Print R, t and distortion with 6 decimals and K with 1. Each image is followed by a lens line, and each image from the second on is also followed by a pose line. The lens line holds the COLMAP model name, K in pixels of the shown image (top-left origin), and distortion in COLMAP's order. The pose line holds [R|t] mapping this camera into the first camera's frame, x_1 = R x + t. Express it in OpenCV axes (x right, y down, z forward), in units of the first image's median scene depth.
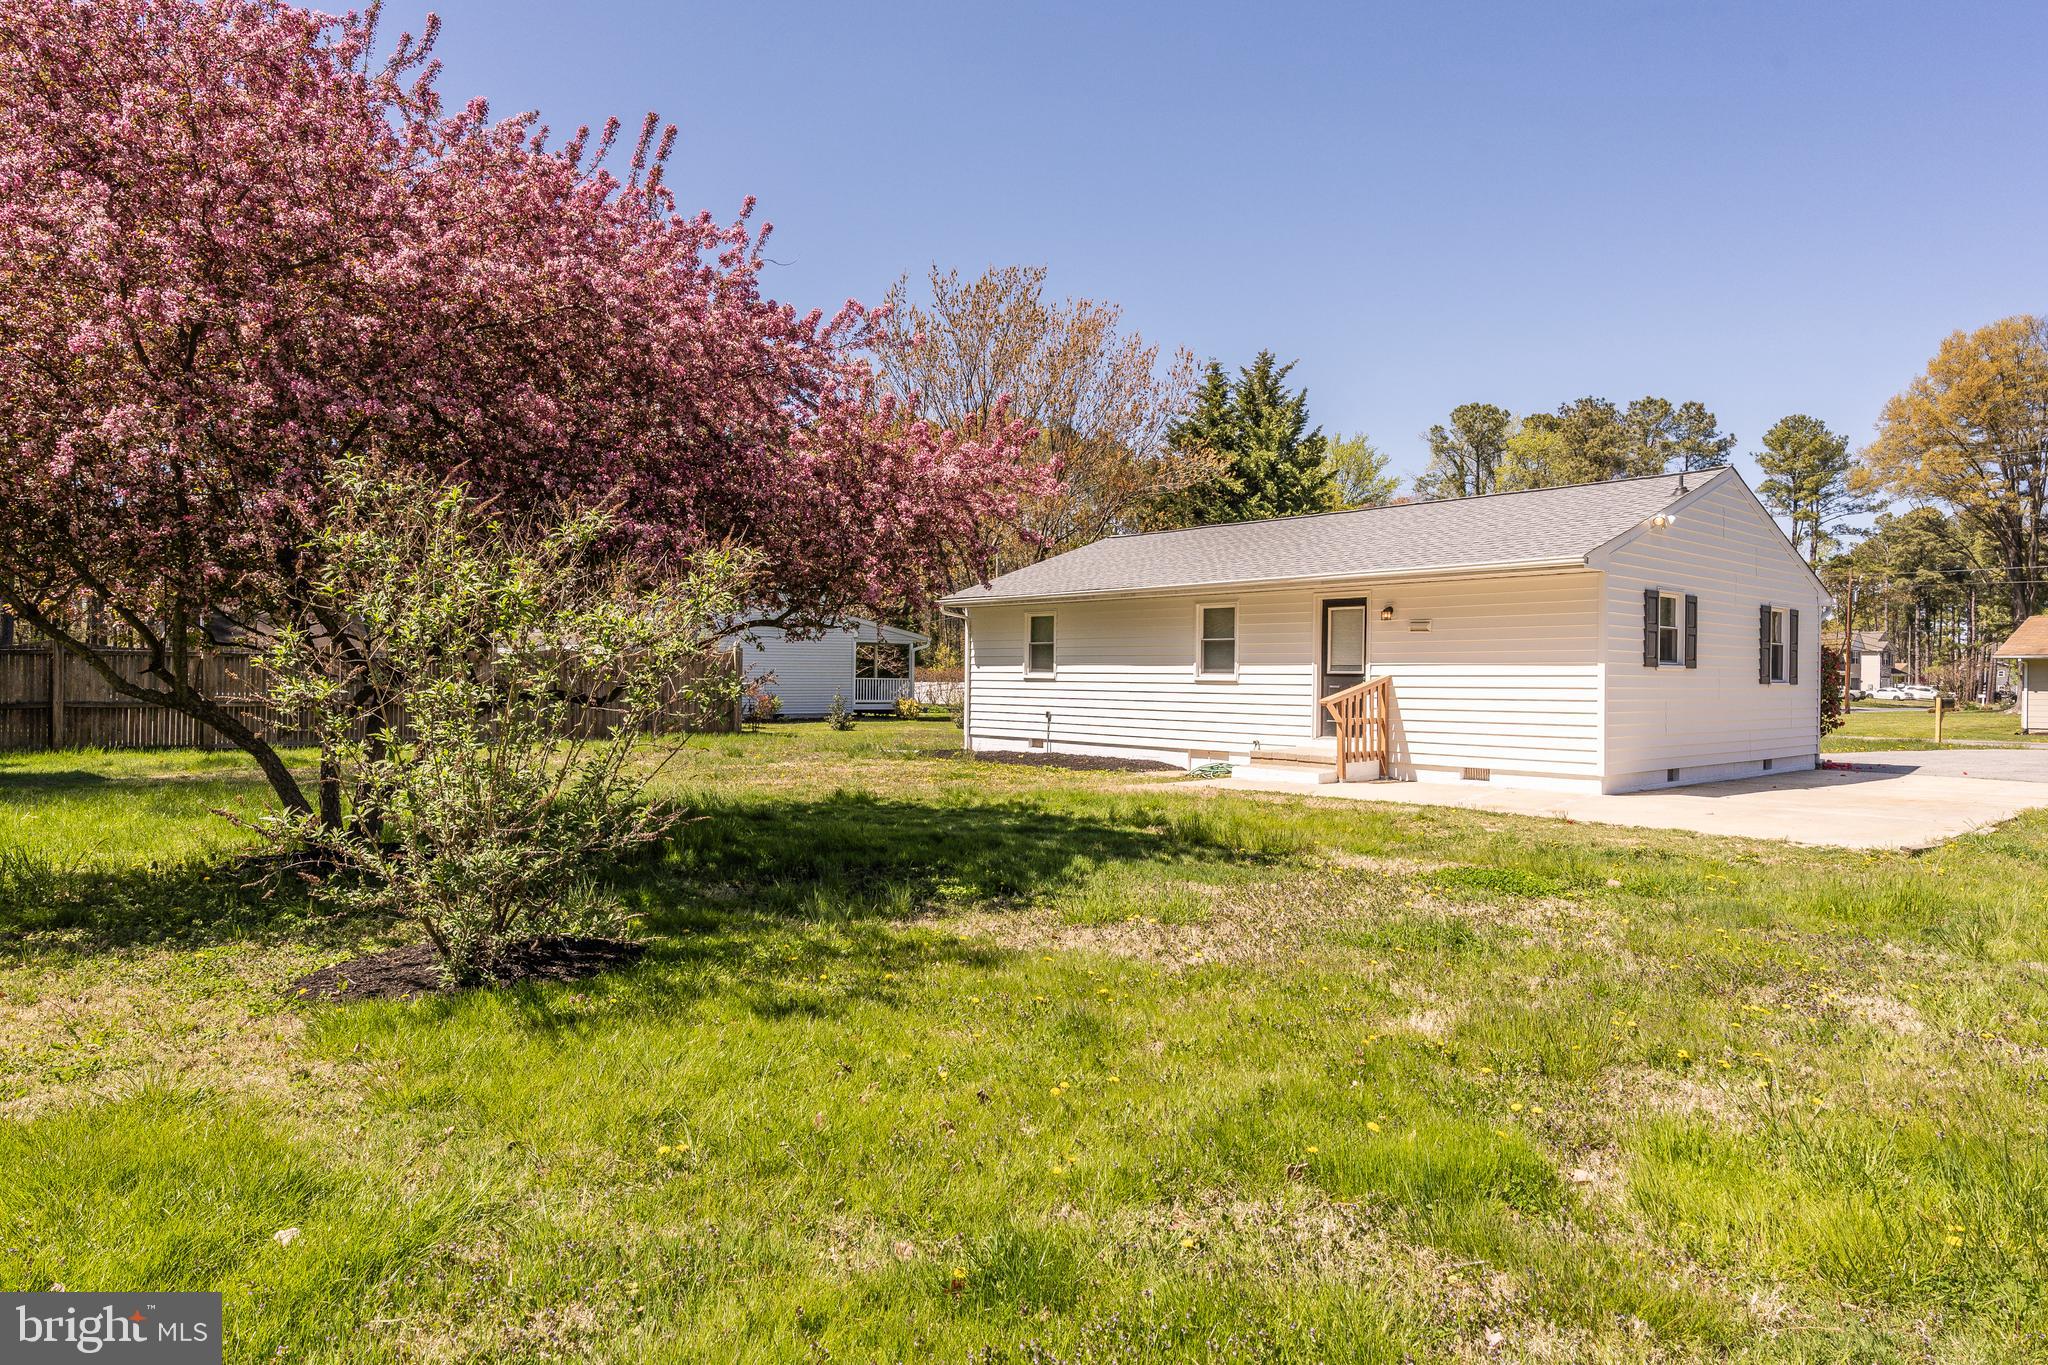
lens RADIAL K [[1239.9, 0, 1023.5], [0, 1239.9, 688.2], [0, 0, 1]] dist [-0.001273, -0.000147]
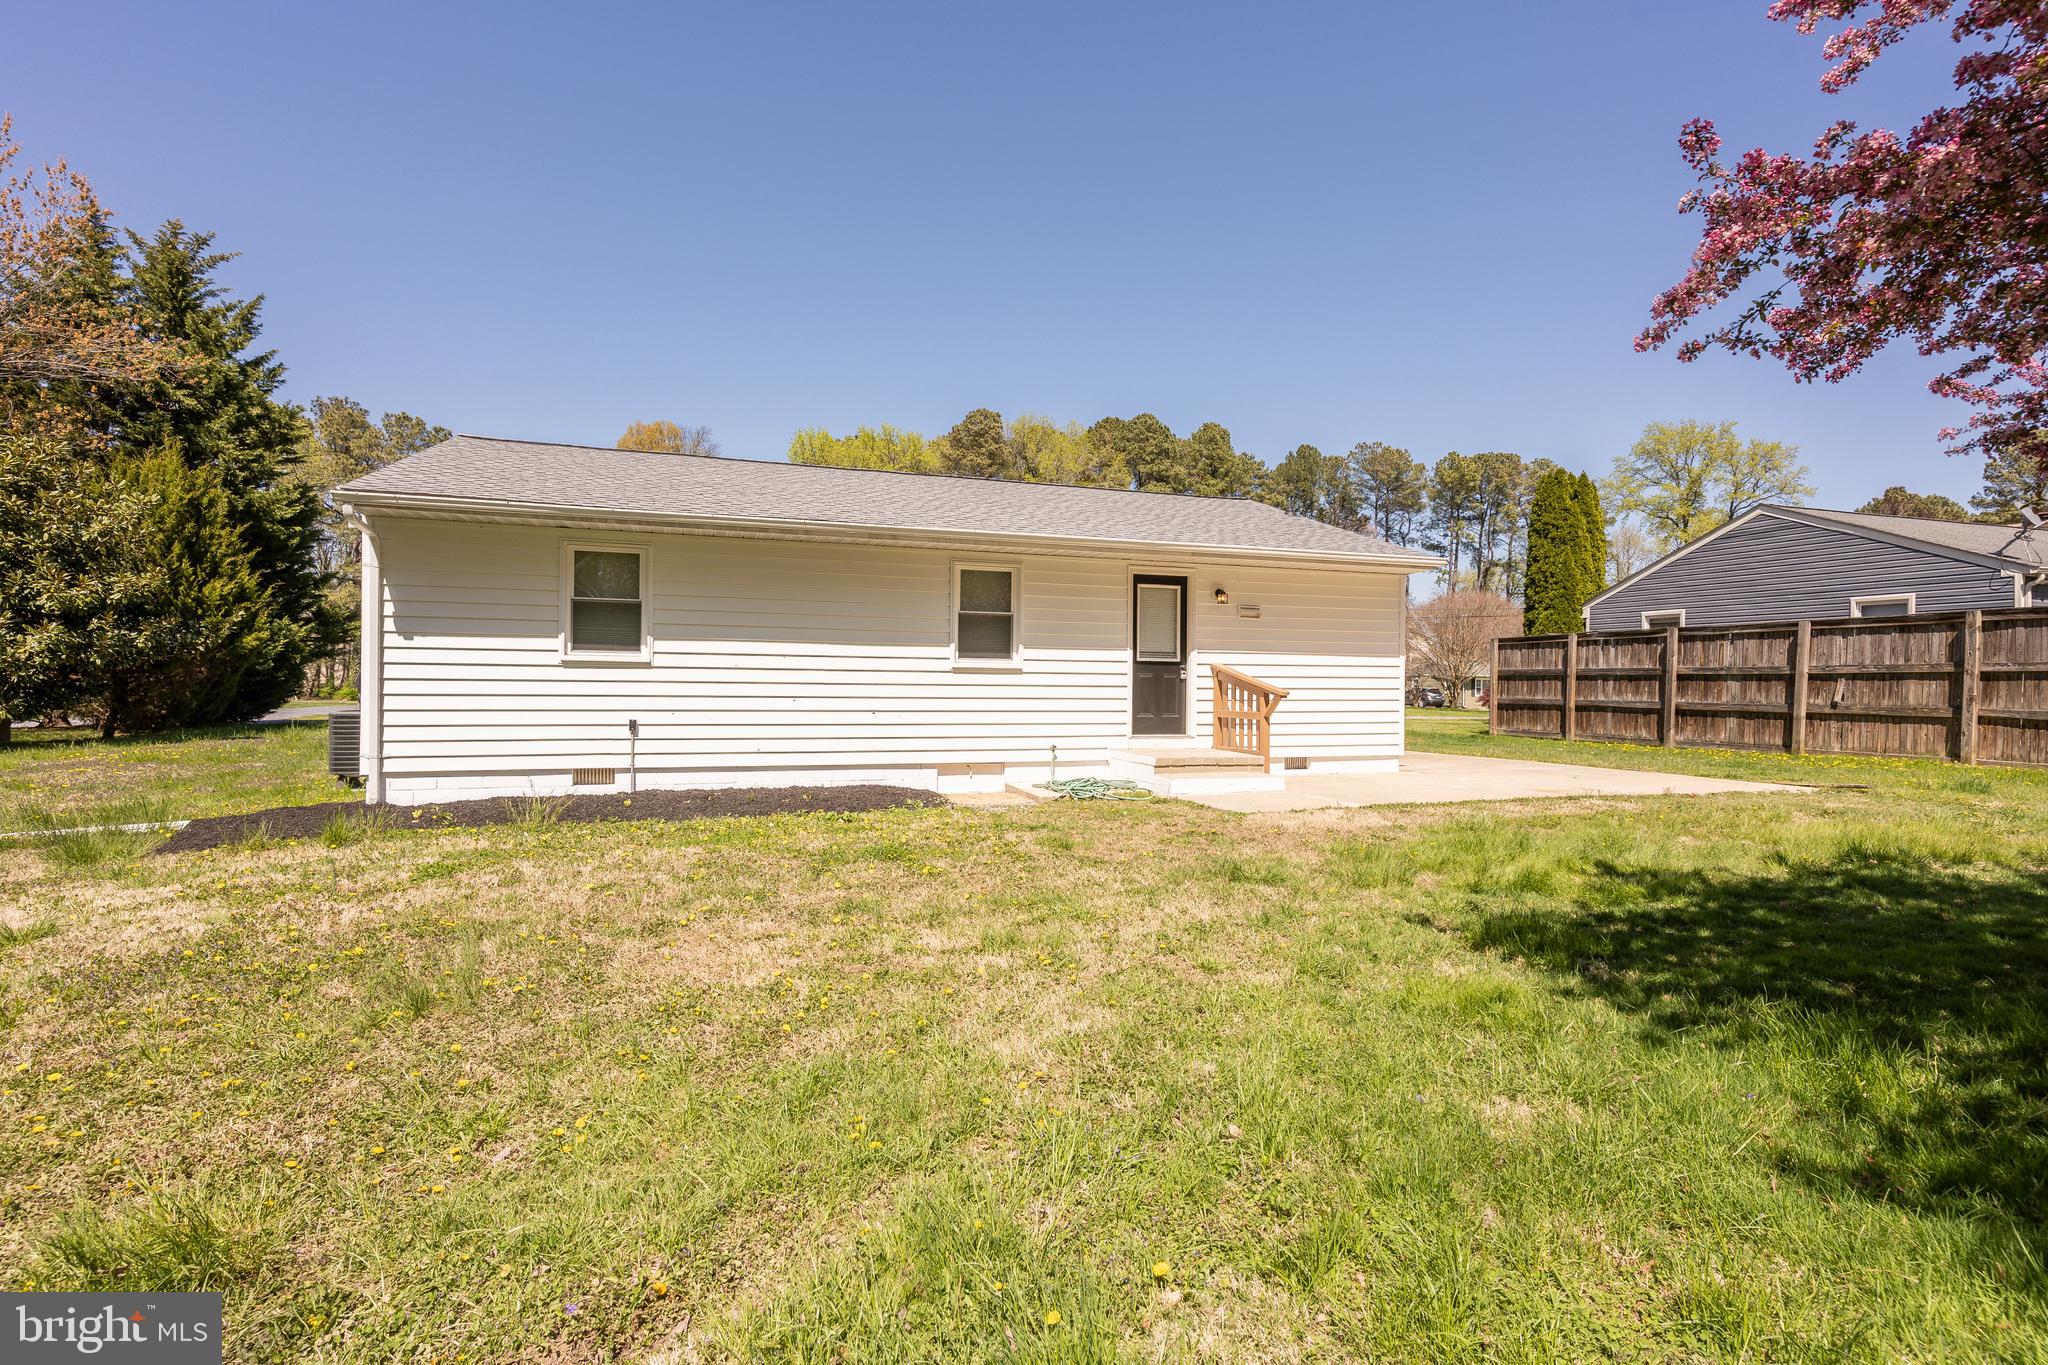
lens RADIAL K [[979.3, 0, 1023.9], [0, 979.3, 683.0], [0, 0, 1]] dist [-0.003304, -0.000683]
pose [[0.376217, -0.004234, 0.926522, -0.374201], [0.002206, 0.999991, 0.003674, 0.000554], [-0.926529, 0.000662, 0.376223, 0.746778]]
